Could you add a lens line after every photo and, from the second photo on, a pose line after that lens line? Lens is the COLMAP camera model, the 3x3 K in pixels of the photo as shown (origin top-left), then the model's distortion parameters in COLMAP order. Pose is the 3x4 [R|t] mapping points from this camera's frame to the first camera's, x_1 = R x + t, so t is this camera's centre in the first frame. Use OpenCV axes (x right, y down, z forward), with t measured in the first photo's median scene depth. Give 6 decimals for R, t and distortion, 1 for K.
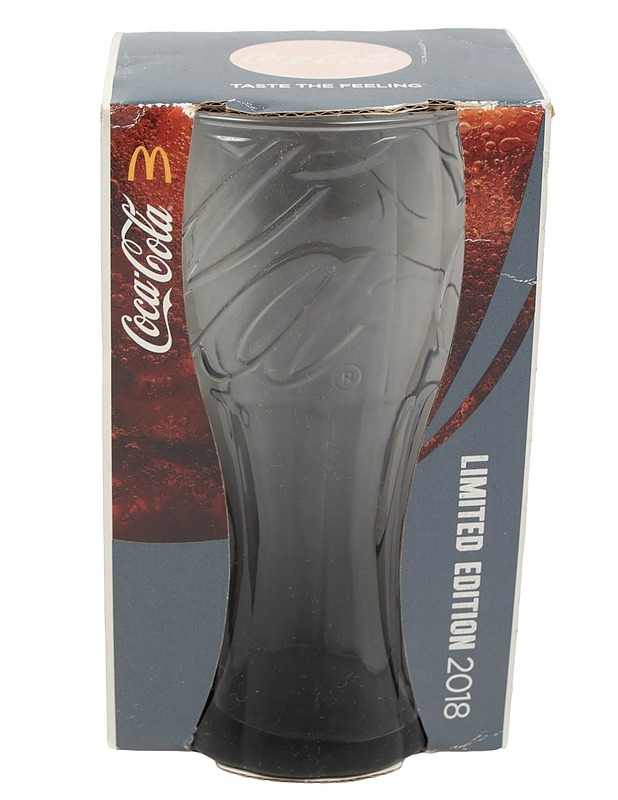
lens RADIAL K [[1807.6, 0, 309.2], [0, 1807.6, 398.7], [0, 0, 1]] dist [0.060354, 0.000000]
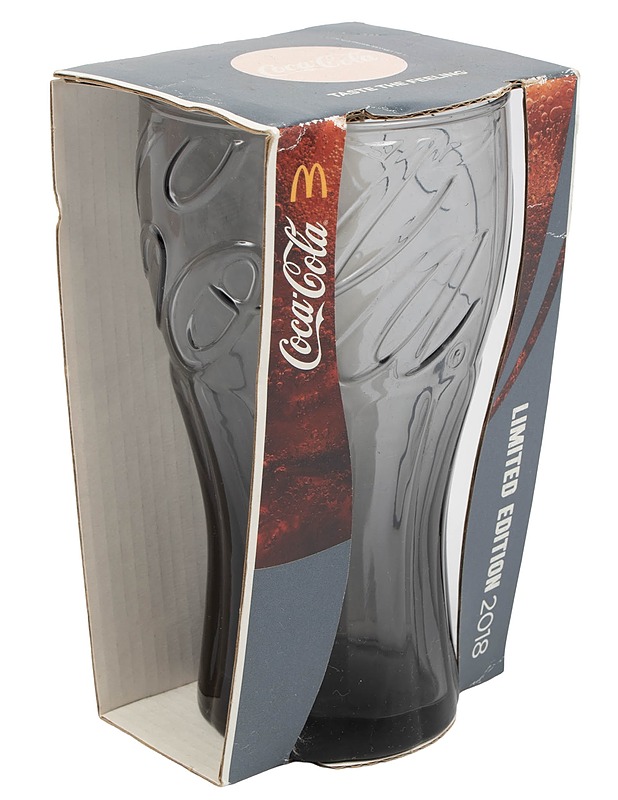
lens RADIAL K [[1727.3, 0, 309.2], [0, 1727.3, 401.2], [0, 0, 1]] dist [0.045933, 0.000000]
pose [[0.847575, -0.223759, 0.481194, -0.549318], [0.221021, 0.973216, 0.063247, -0.069067], [-0.482458, 0.052747, 0.874329, 0.164738]]
